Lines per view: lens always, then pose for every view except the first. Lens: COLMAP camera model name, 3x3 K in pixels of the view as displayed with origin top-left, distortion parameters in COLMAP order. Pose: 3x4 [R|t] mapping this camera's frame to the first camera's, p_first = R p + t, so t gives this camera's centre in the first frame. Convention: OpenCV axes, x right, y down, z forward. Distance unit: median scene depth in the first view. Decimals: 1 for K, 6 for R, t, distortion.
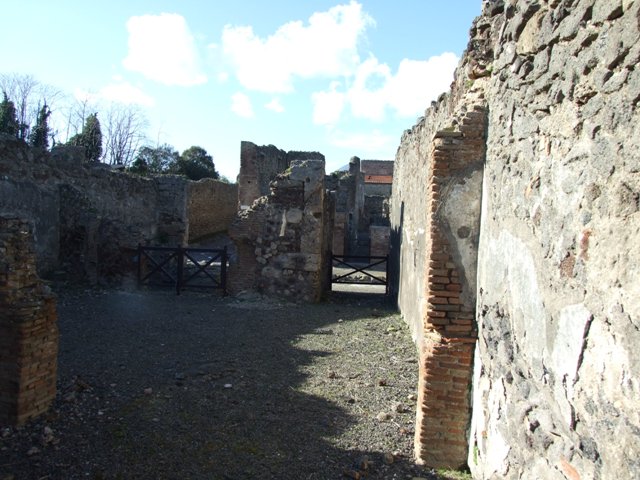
lens RADIAL K [[520.4, 0, 318.1], [0, 520.4, 239.3], [0, 0, 1]] dist [-0.051738, 0.053085]
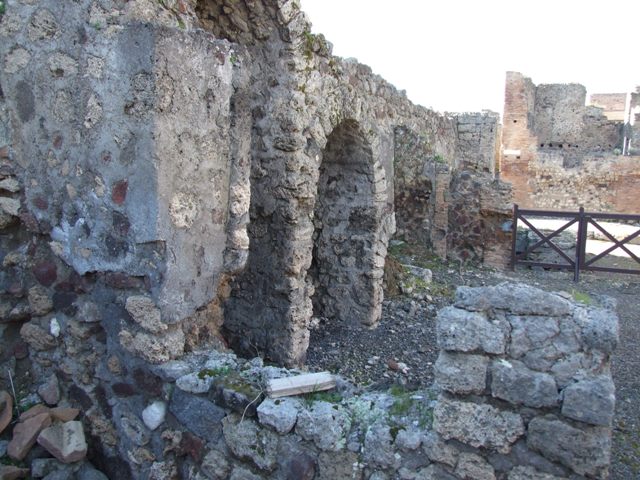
lens RADIAL K [[520.4, 0, 322.7], [0, 520.4, 239.4], [0, 0, 1]] dist [-0.051738, 0.053085]
pose [[0.937046, 0.025520, -0.348272, -0.335920], [0.010159, 0.994912, 0.100235, -0.018409], [0.349058, -0.097462, 0.932019, 0.244878]]
